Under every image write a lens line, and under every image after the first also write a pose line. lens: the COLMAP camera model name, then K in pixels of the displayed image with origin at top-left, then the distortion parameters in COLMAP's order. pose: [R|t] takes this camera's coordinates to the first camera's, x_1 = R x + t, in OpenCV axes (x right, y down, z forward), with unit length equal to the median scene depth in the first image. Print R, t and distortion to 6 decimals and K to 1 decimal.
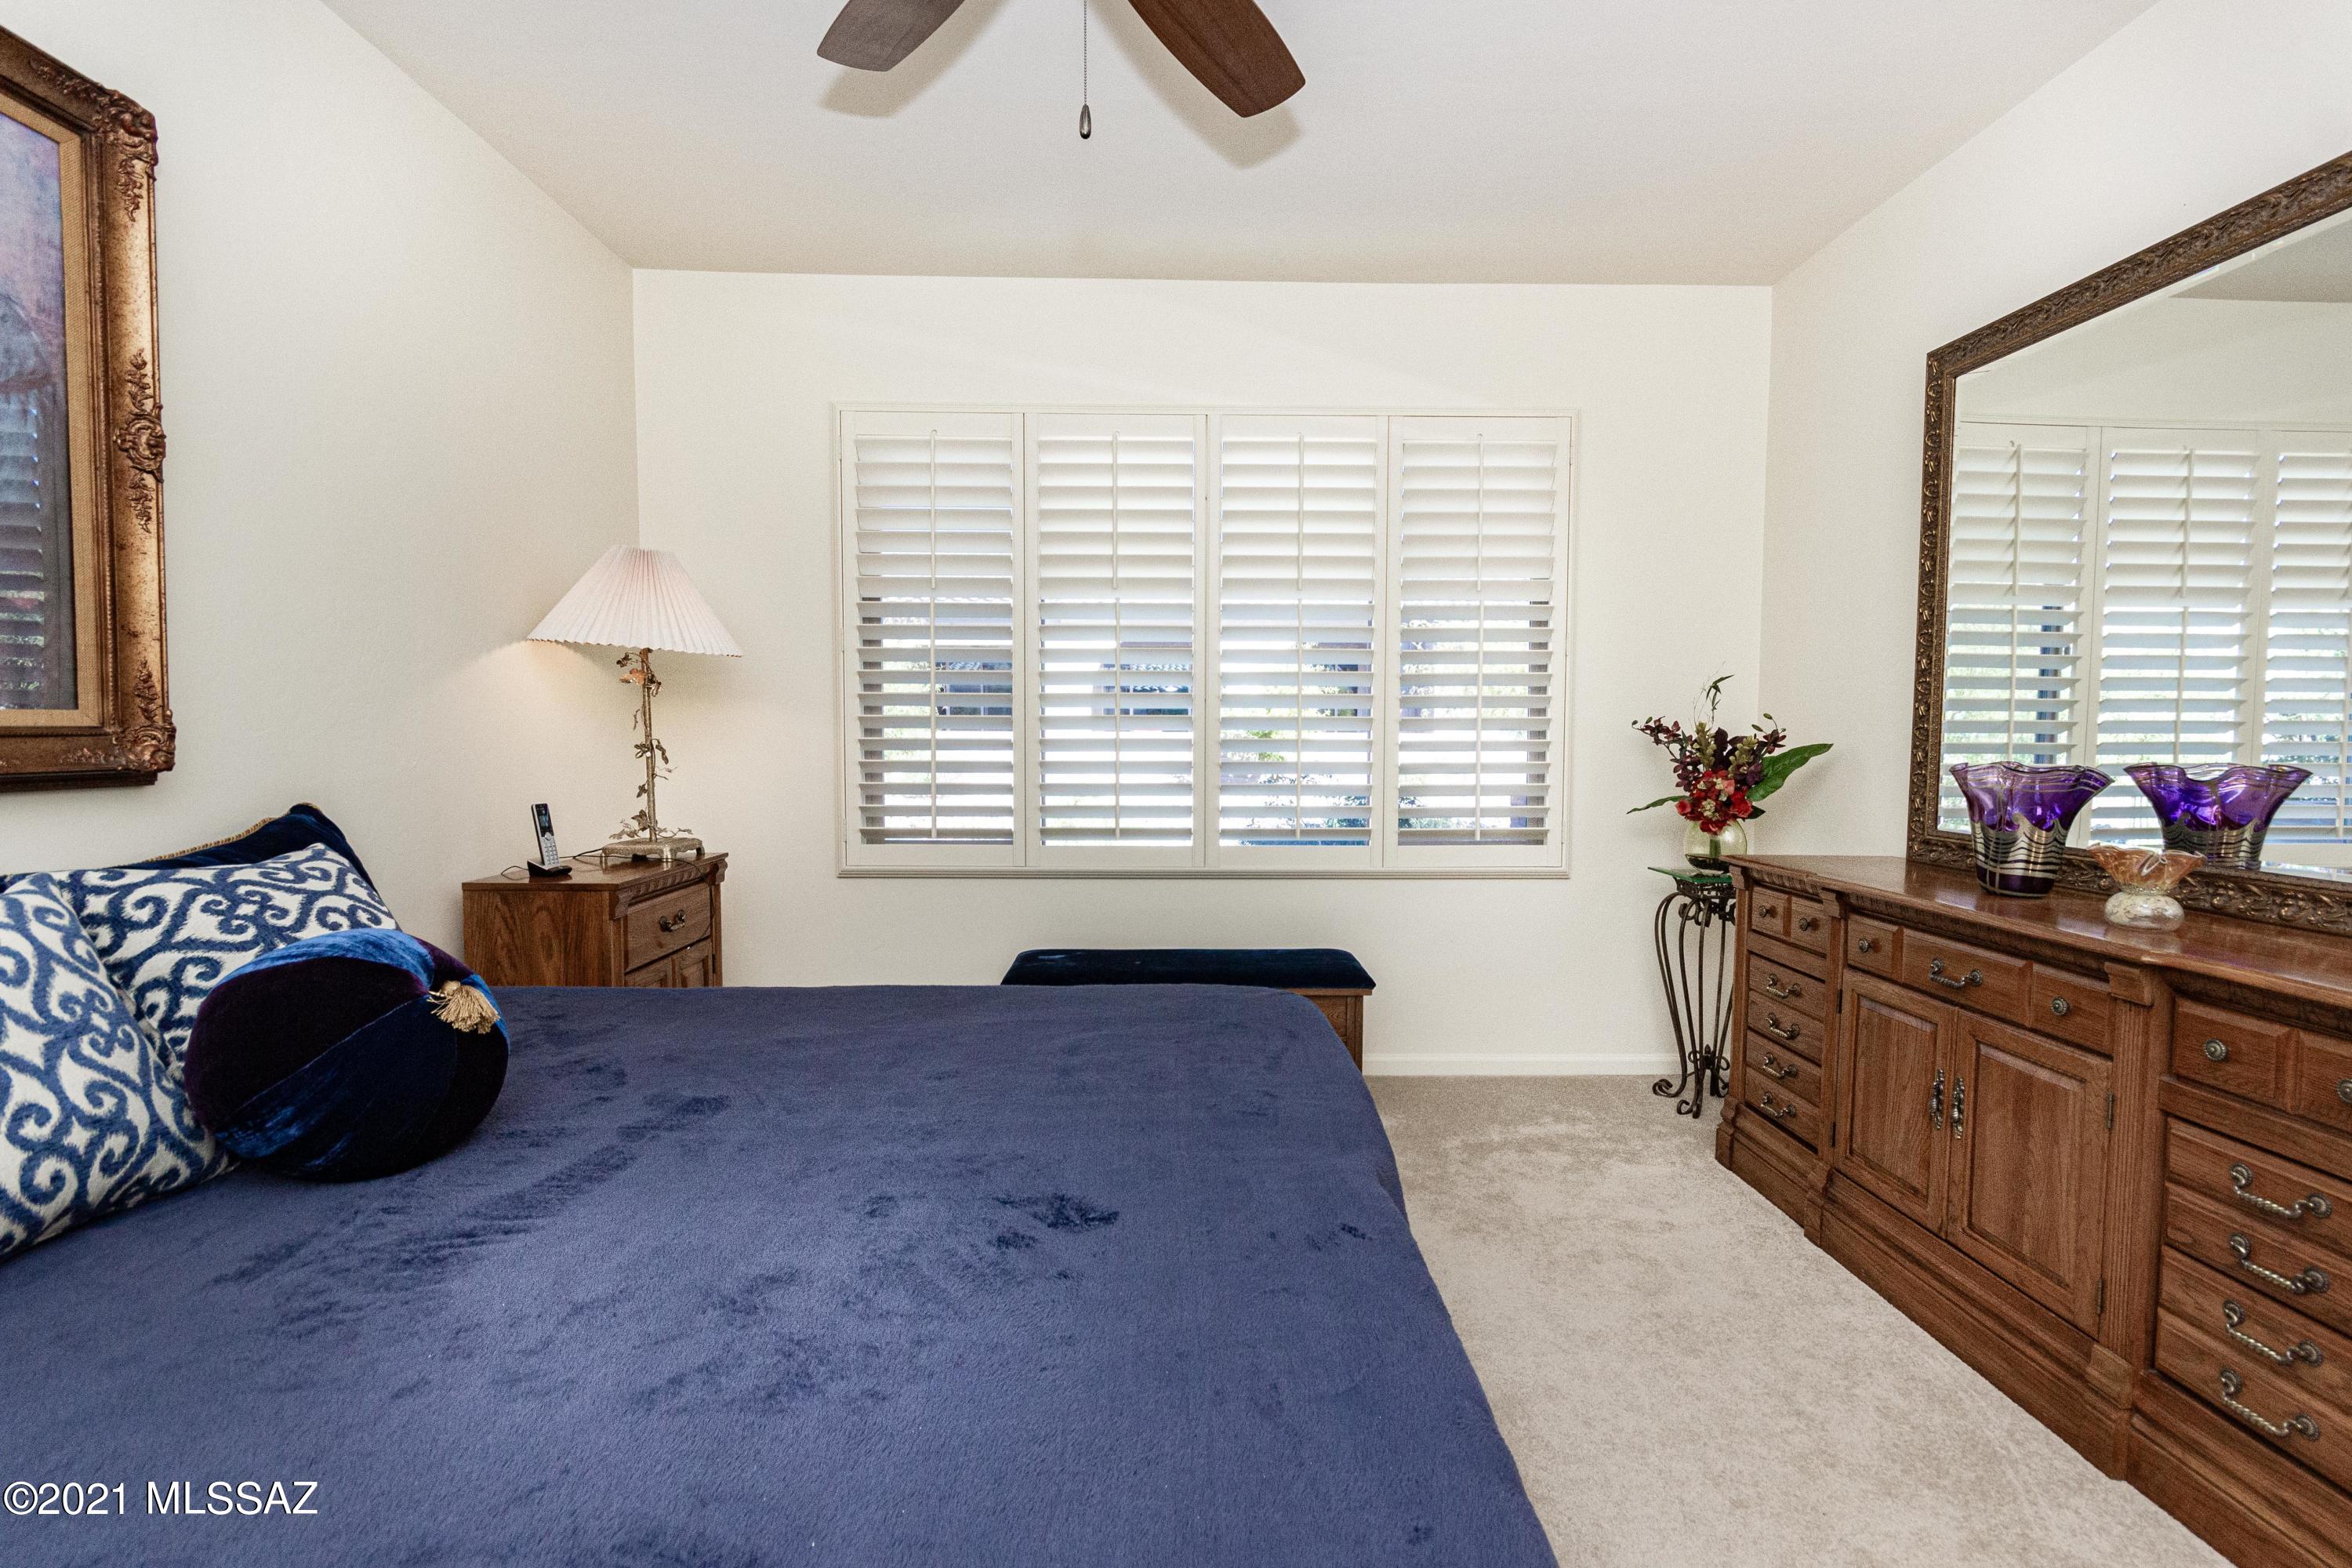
lens RADIAL K [[1111.3, 0, 1193.3], [0, 1111.3, 790.0], [0, 0, 1]] dist [0.001637, 0.000088]
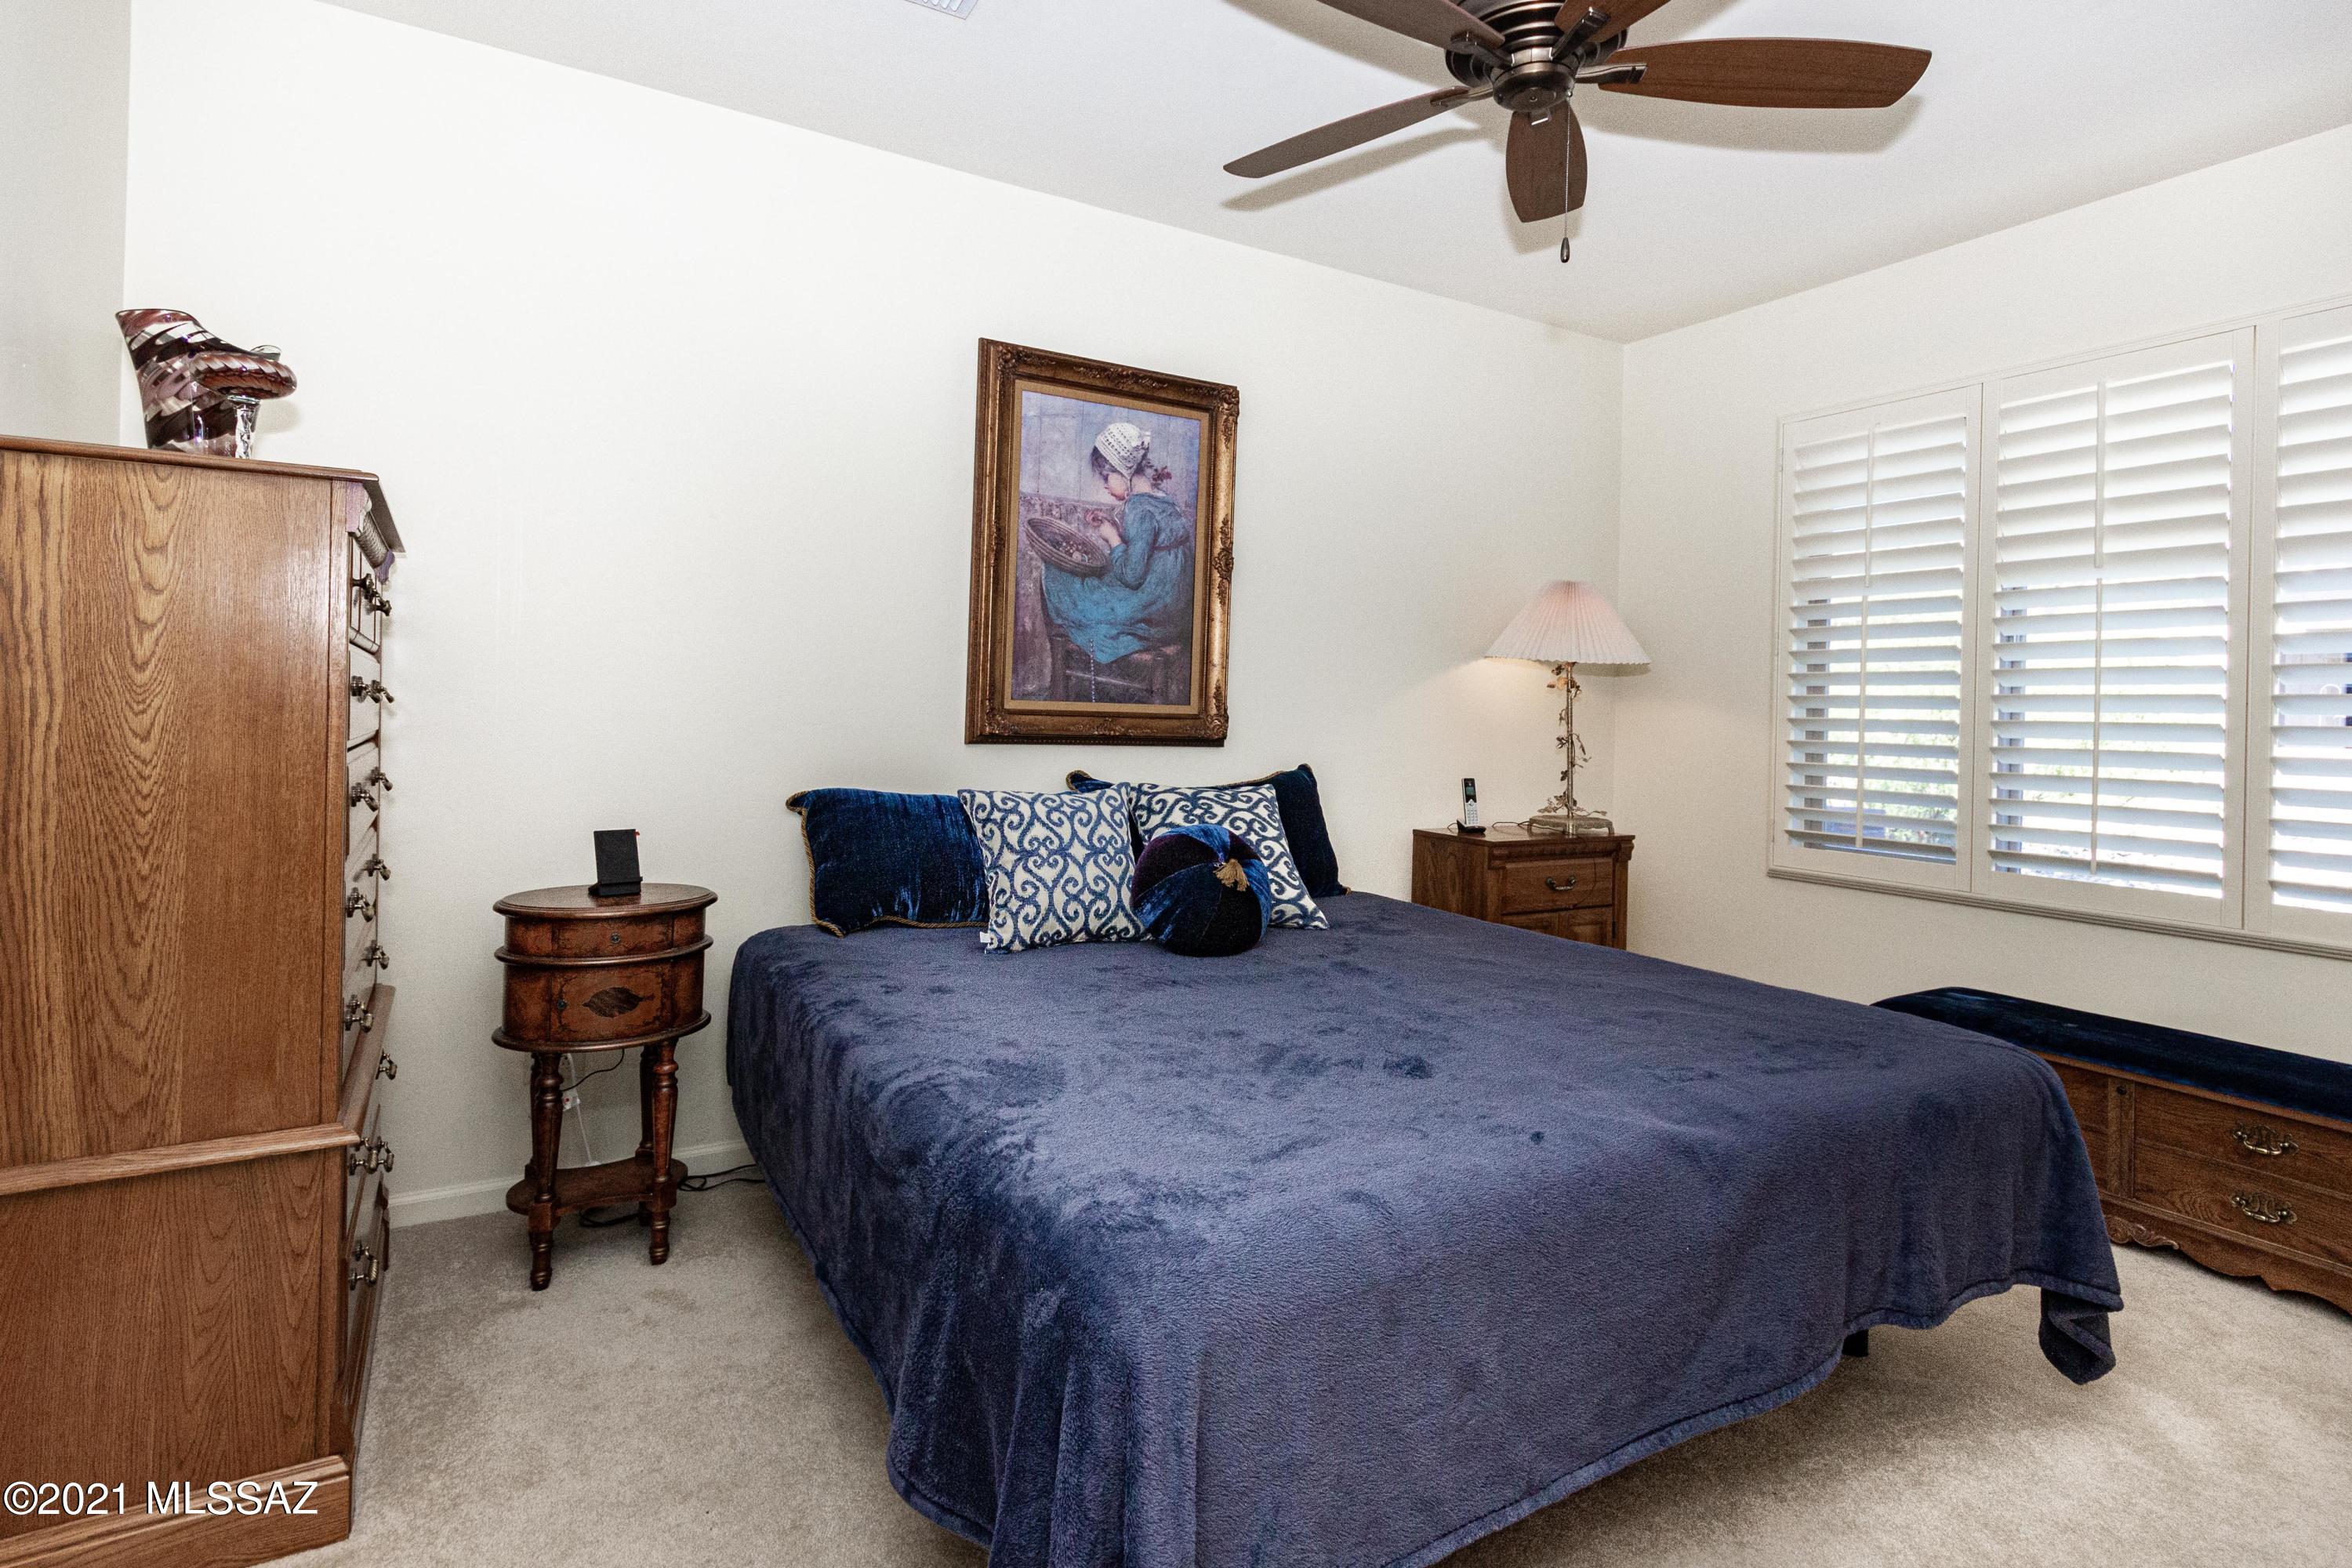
lens RADIAL K [[1149.9, 0, 1173.1], [0, 1149.9, 706.4], [0, 0, 1]] dist [-0.000638, 0.000057]
pose [[0.487136, 0.004276, -0.873316, 0.748498], [-0.072696, 0.996716, -0.035670, 0.002514], [0.870295, 0.080863, 0.485847, 0.007493]]
